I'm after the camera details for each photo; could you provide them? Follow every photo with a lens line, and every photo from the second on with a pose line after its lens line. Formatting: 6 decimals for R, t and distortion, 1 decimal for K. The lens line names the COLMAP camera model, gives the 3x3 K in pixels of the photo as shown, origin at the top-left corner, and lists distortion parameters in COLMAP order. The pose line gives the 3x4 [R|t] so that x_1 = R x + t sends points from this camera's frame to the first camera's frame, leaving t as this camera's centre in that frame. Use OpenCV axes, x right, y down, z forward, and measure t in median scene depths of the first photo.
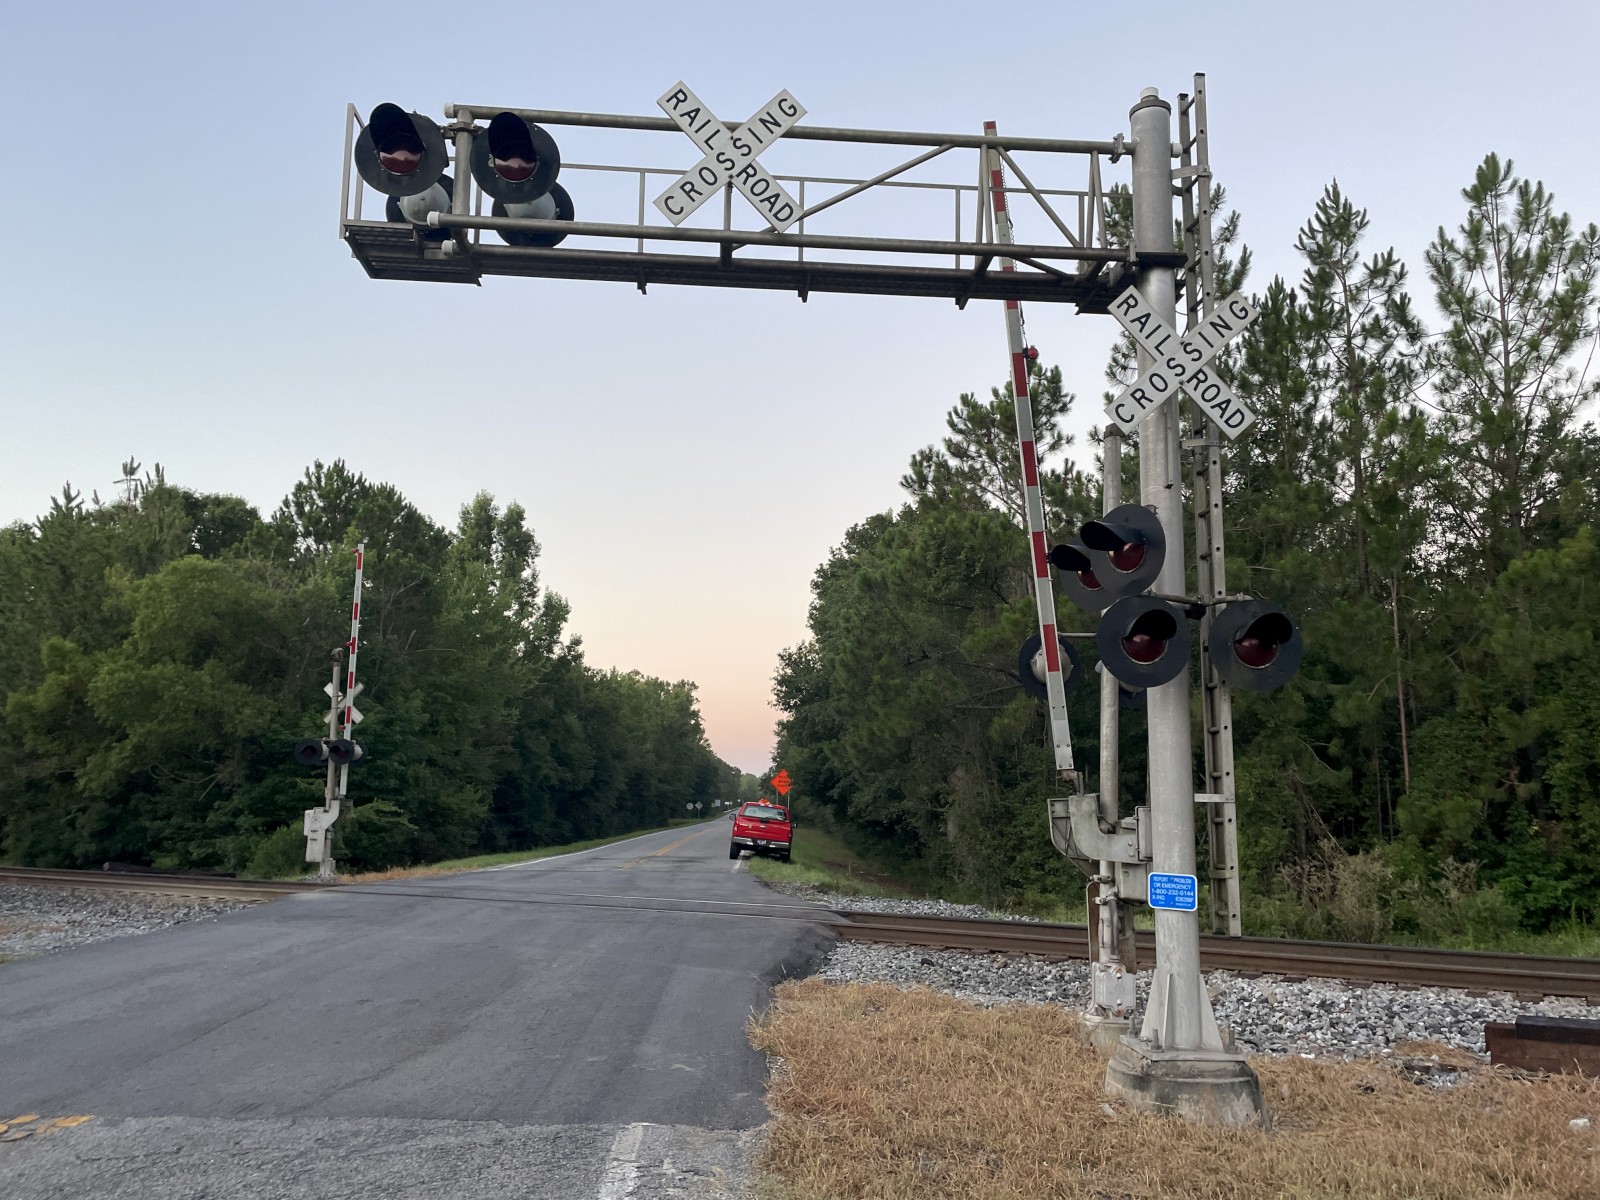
lens RADIAL K [[1296.7, 0, 808.1], [0, 1296.7, 597.5], [0, 0, 1]] dist [0.093164, -0.121659]
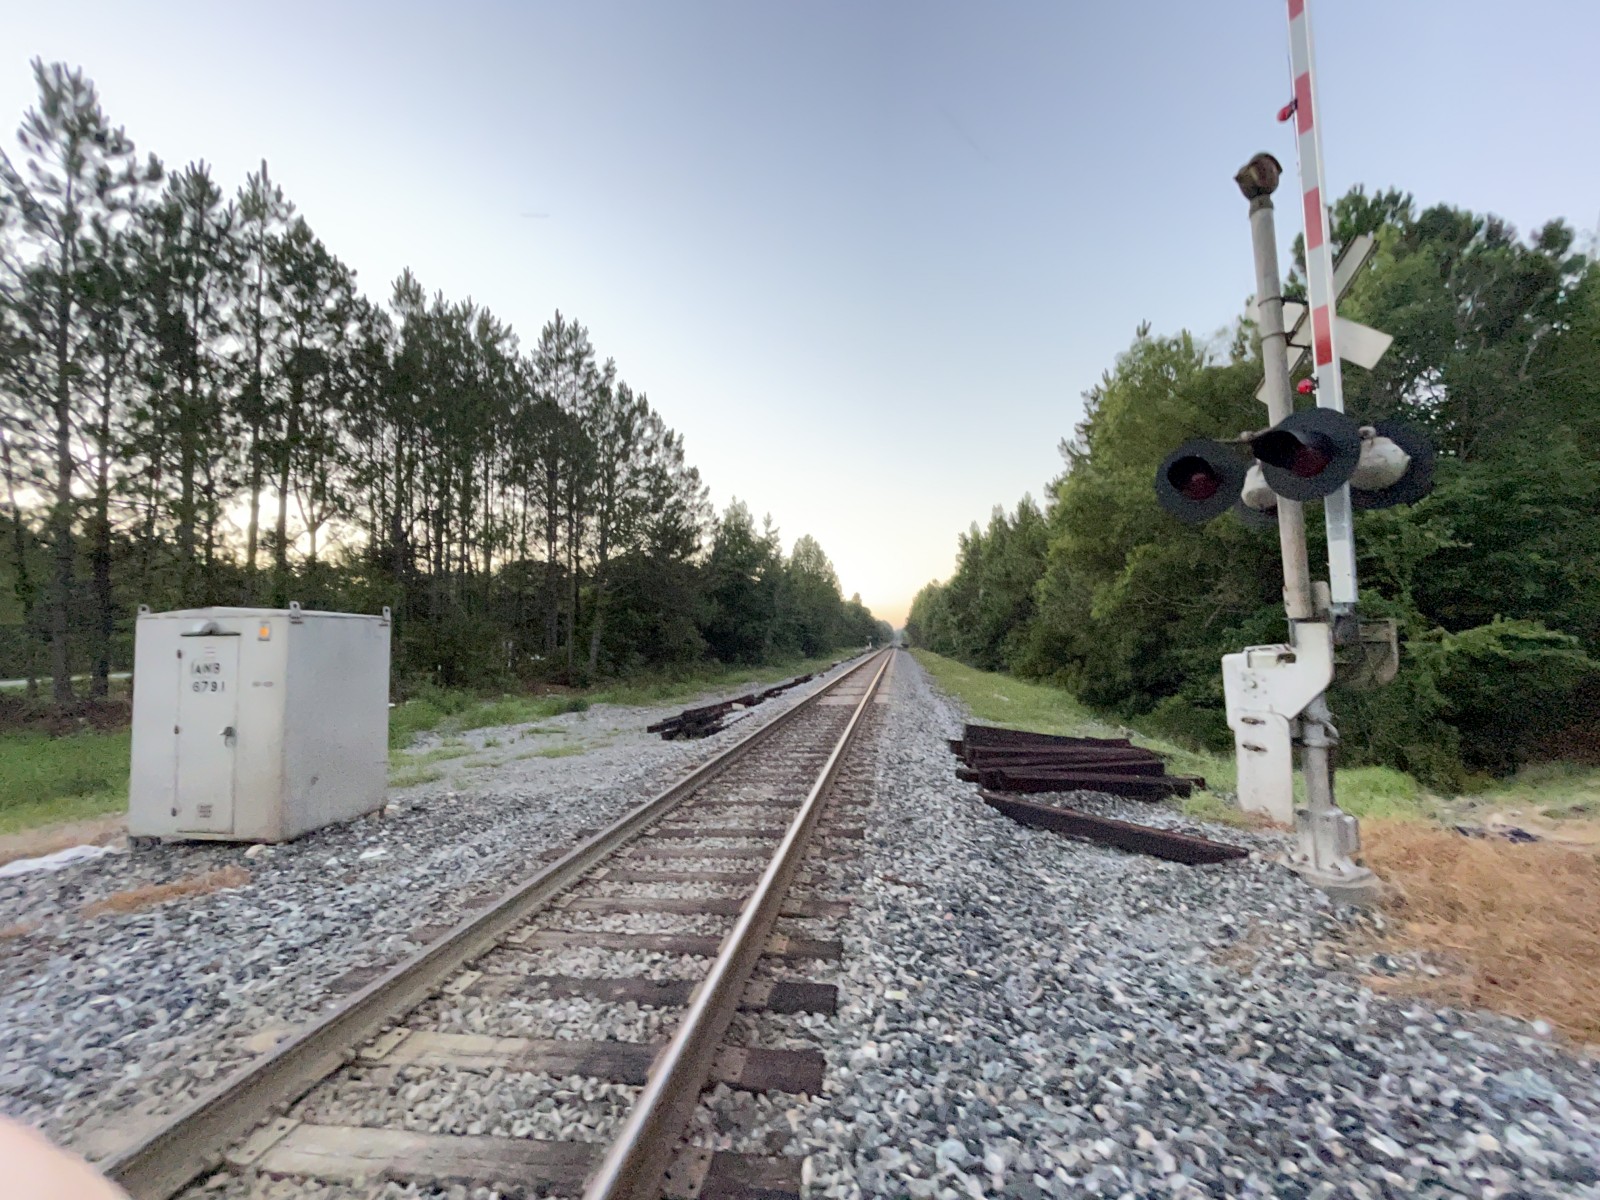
lens RADIAL K [[635.6, 0, 819.0], [0, 635.6, 599.2], [0, 0, 1]] dist [-0.001691, -0.000297]
pose [[0.422664, -0.075612, -0.903127, -0.280701], [0.170811, 0.985301, -0.002552, 0.131951], [0.890044, -0.153185, 0.429367, 0.848153]]
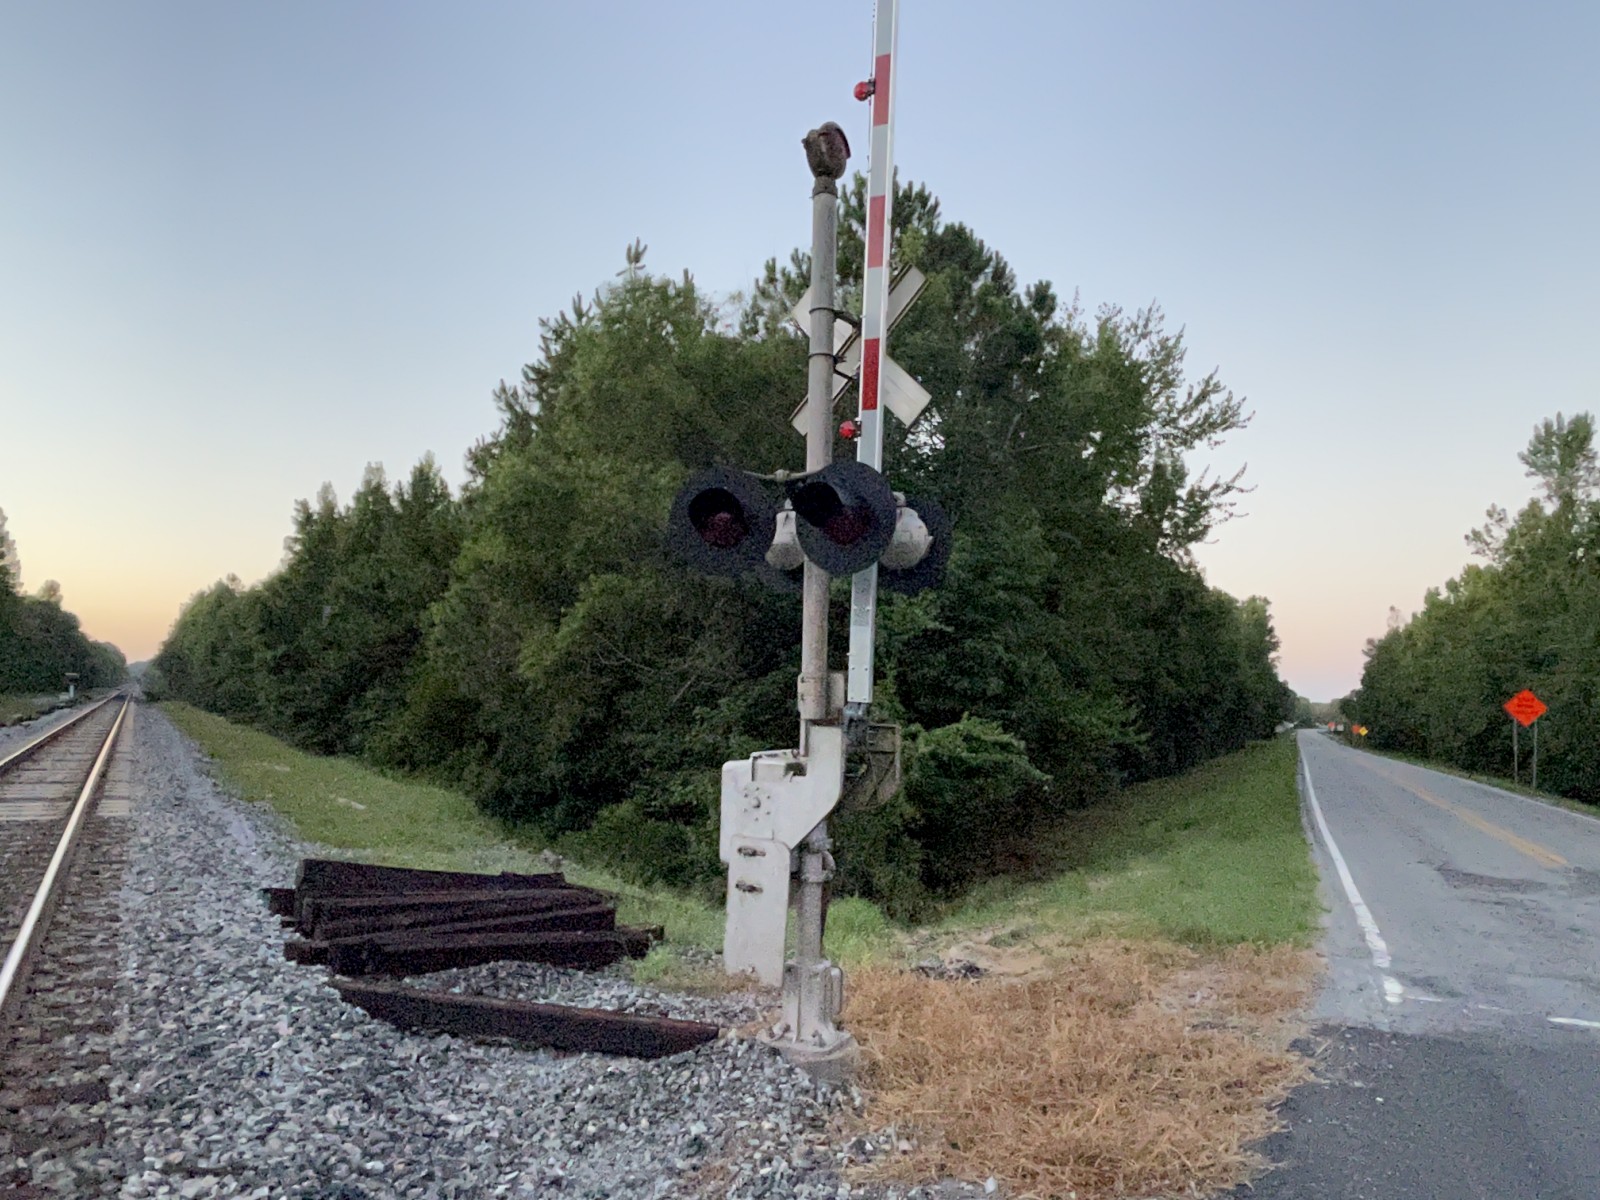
lens RADIAL K [[1079.5, 0, 800.0], [0, 1079.5, 600.0], [0, 0, 1]] dist [0.004431, -0.003715]
pose [[0.898111, -0.012600, -0.439589, -0.282386], [0.034966, 0.998471, 0.042820, 0.124696], [0.438377, -0.053827, 0.897178, 0.833213]]
